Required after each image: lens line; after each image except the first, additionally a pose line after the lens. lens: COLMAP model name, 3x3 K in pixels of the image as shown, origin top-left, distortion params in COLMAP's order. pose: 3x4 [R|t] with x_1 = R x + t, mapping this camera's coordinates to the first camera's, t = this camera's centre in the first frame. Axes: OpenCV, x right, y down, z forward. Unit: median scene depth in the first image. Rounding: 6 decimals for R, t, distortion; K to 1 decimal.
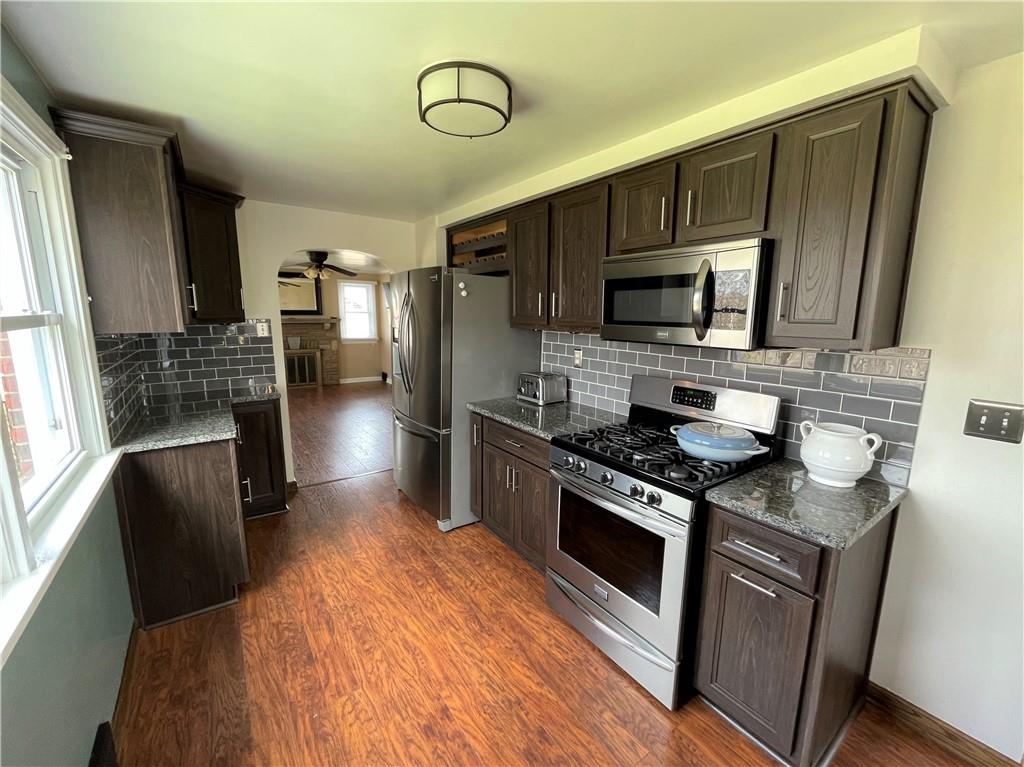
lens RADIAL K [[418.6, 0, 513.6], [0, 418.6, 380.6], [0, 0, 1]] dist [0.000763, 0.000059]
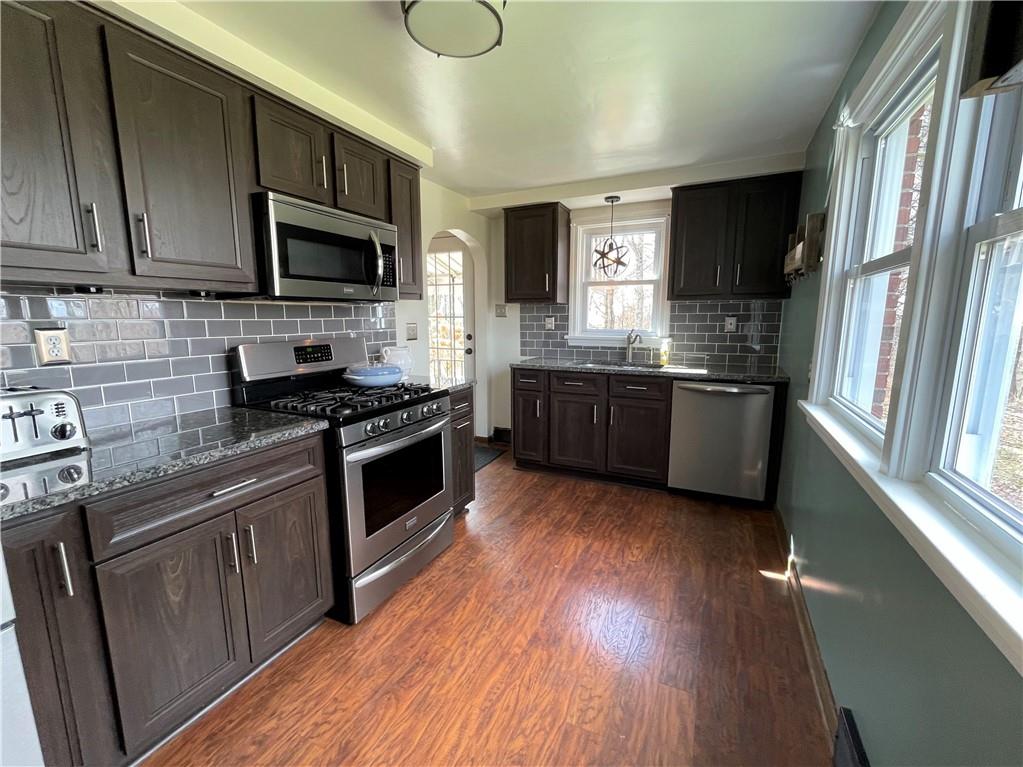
lens RADIAL K [[418.2, 0, 512.8], [0, 418.2, 383.7], [0, 0, 1]] dist [0.000763, 0.000059]
pose [[-0.471415, -0.150682, 0.868943, -0.847434], [0.137047, 0.960809, 0.240963, -0.083354], [-0.871198, 0.232680, -0.432290, 1.192111]]
